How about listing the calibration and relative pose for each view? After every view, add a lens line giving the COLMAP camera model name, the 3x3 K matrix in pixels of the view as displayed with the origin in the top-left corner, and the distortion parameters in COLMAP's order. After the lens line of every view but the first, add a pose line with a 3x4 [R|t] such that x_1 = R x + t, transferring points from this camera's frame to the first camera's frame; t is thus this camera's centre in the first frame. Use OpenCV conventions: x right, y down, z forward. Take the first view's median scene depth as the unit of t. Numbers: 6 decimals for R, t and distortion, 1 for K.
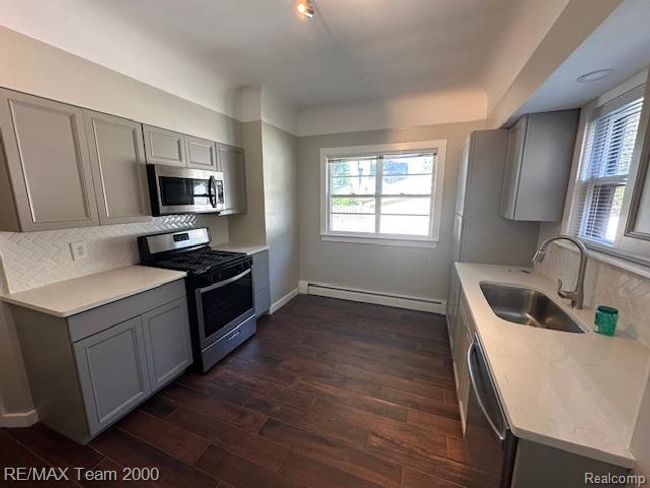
lens RADIAL K [[260.5, 0, 322.9], [0, 260.5, 243.7], [0, 0, 1]] dist [-0.002105, 0.000356]
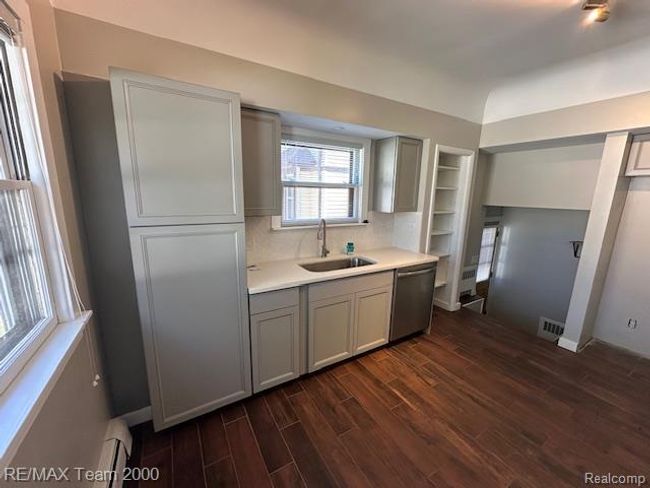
lens RADIAL K [[260.5, 0, 327.2], [0, 260.5, 244.3], [0, 0, 1]] dist [-0.002105, 0.000356]
pose [[-0.800745, -0.133128, 0.584025, -0.049160], [0.085182, 0.939774, 0.331012, -0.332248], [-0.592918, 0.314804, -0.741179, 1.811641]]
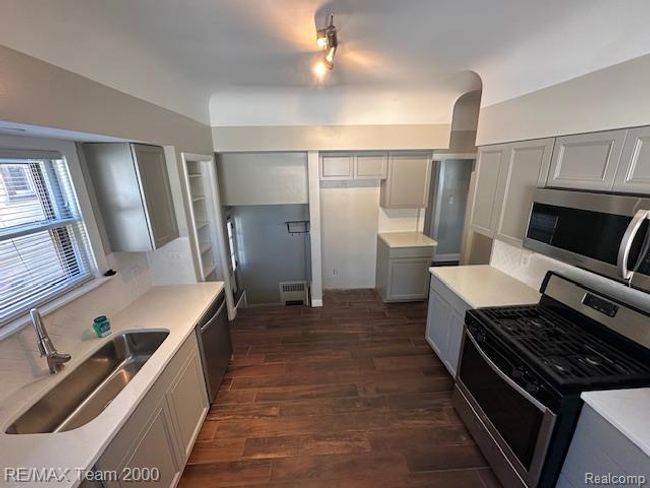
lens RADIAL K [[260.5, 0, 323.9], [0, 260.5, 242.5], [0, 0, 1]] dist [-0.002105, 0.000356]
pose [[-0.907912, 0.135412, -0.396686, 0.327200], [-0.056647, 0.898060, 0.436211, -0.511580], [0.415316, 0.418512, -0.807688, 1.575411]]
